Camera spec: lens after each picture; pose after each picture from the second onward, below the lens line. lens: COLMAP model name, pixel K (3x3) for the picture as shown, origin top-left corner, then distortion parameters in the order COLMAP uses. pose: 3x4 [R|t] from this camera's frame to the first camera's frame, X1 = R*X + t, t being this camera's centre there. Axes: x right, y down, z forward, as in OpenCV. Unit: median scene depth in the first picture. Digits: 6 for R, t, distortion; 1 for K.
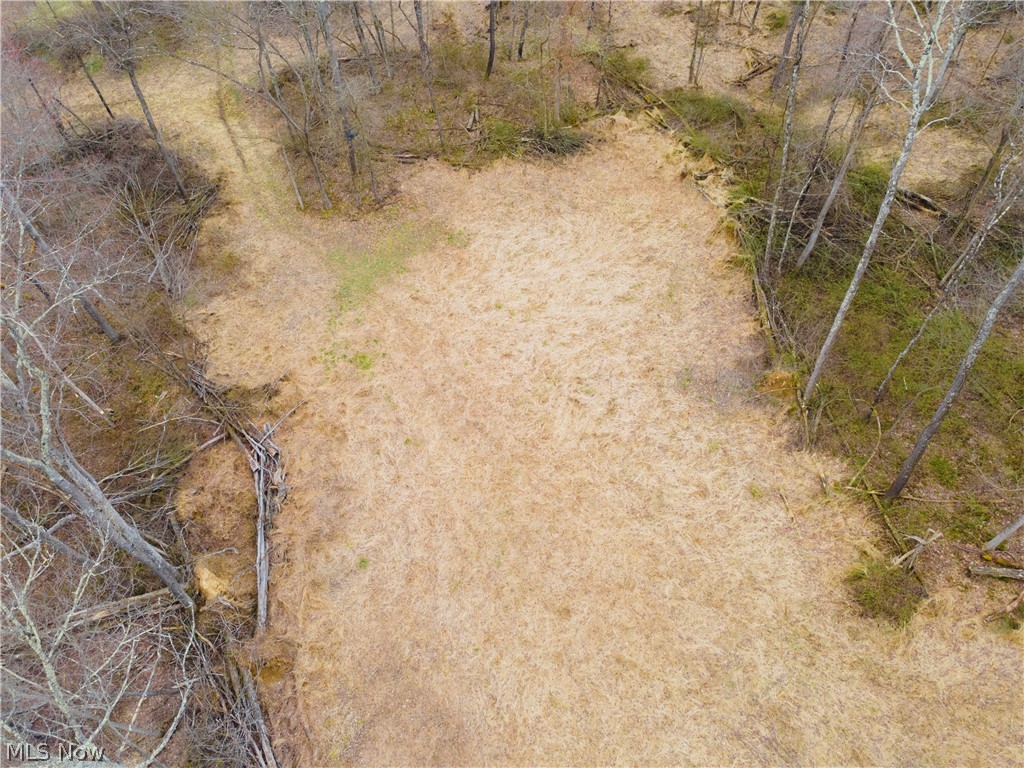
lens RADIAL K [[749.1, 0, 512.0], [0, 749.1, 384.0], [0, 0, 1]] dist [0.022766, 0.034533]
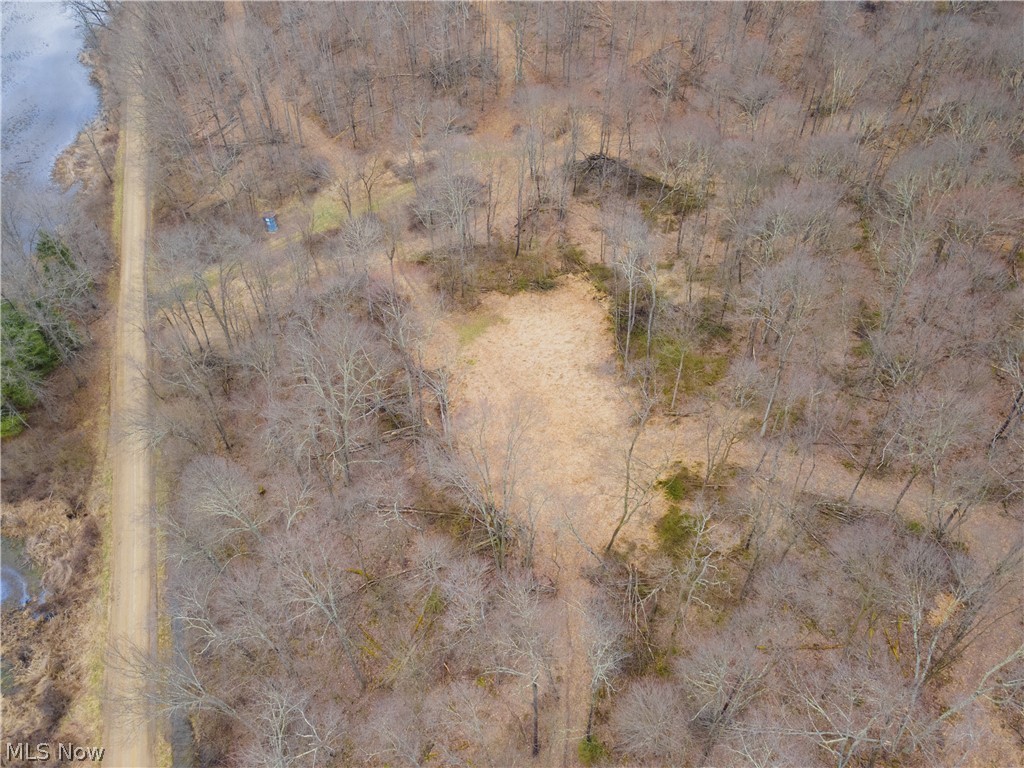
lens RADIAL K [[749.1, 0, 512.0], [0, 749.1, 384.0], [0, 0, 1]] dist [0.022766, 0.034533]
pose [[0.999906, 0.011667, -0.007265, -0.027579], [-0.012692, 0.986650, -0.162362, 0.433011], [0.005274, 0.162439, 0.986705, -1.489038]]
